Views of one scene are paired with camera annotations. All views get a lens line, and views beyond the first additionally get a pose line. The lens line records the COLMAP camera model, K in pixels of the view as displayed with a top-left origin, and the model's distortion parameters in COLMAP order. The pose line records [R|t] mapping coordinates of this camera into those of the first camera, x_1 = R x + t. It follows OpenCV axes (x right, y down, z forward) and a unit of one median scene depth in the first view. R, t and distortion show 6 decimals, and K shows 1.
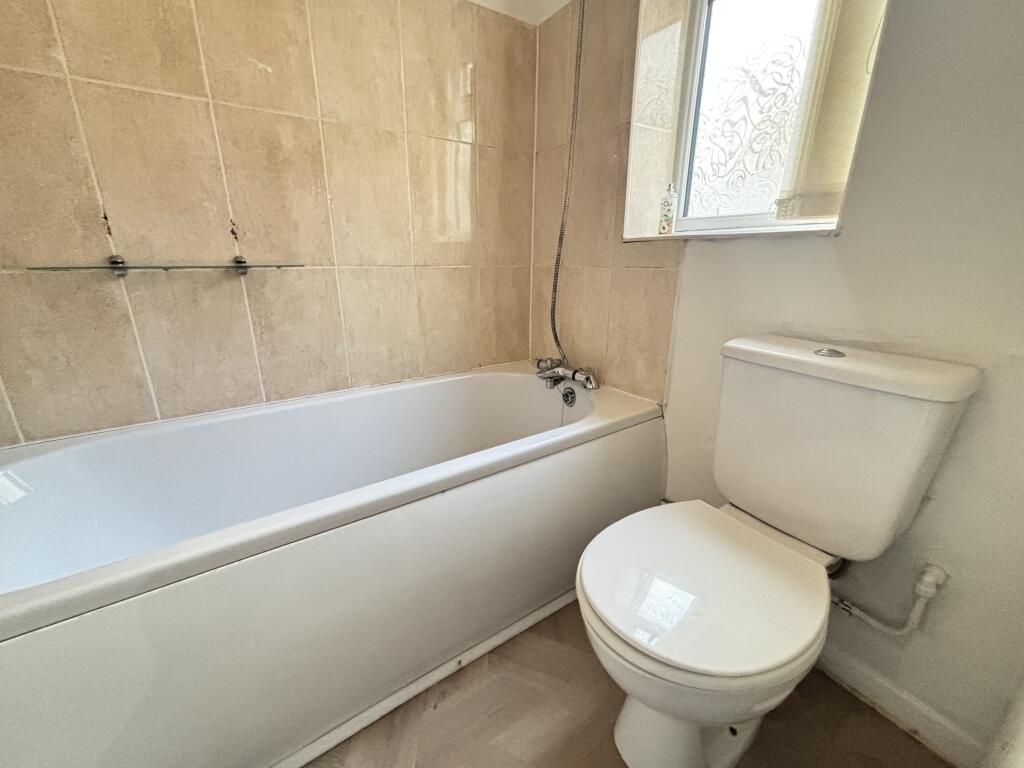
lens RADIAL K [[412.8, 0, 512.0], [0, 412.8, 384.0], [0, 0, 1]] dist [0.000986, 0.000543]
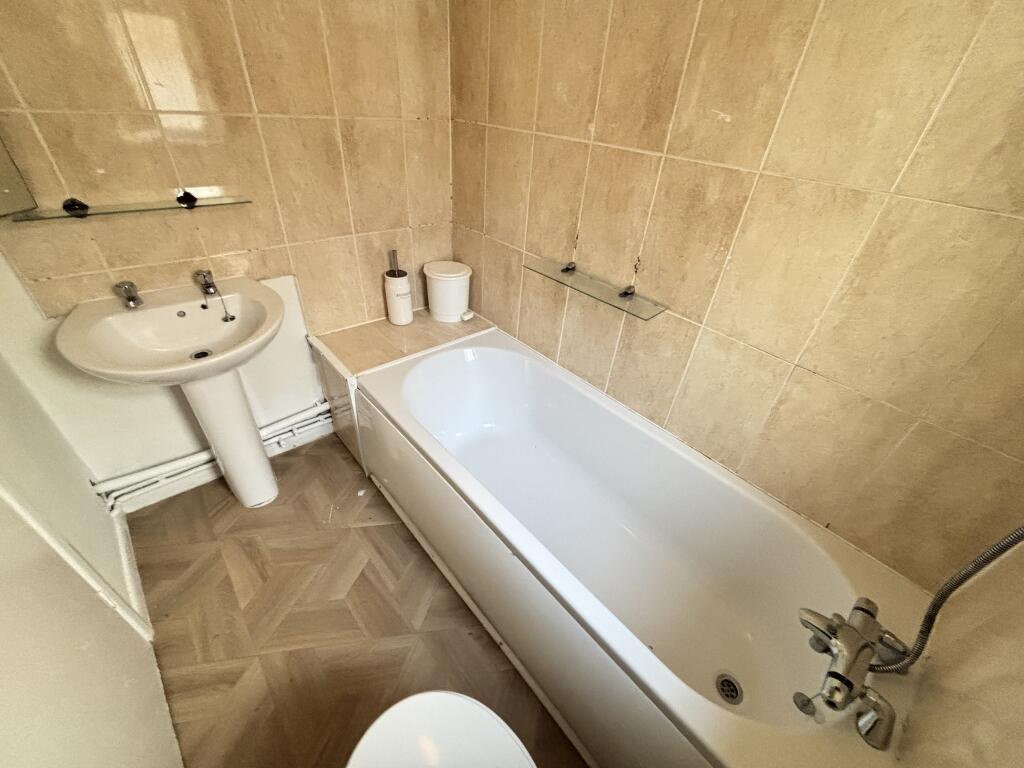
lens RADIAL K [[416.5, 0, 512.0], [0, 416.5, 384.0], [0, 0, 1]] dist [-0.001981, -0.000190]
pose [[0.120486, 0.590730, -0.797823, 0.365245], [-0.346918, 0.778061, 0.523707, -0.554182], [0.930124, 0.213680, 0.298680, 0.374520]]
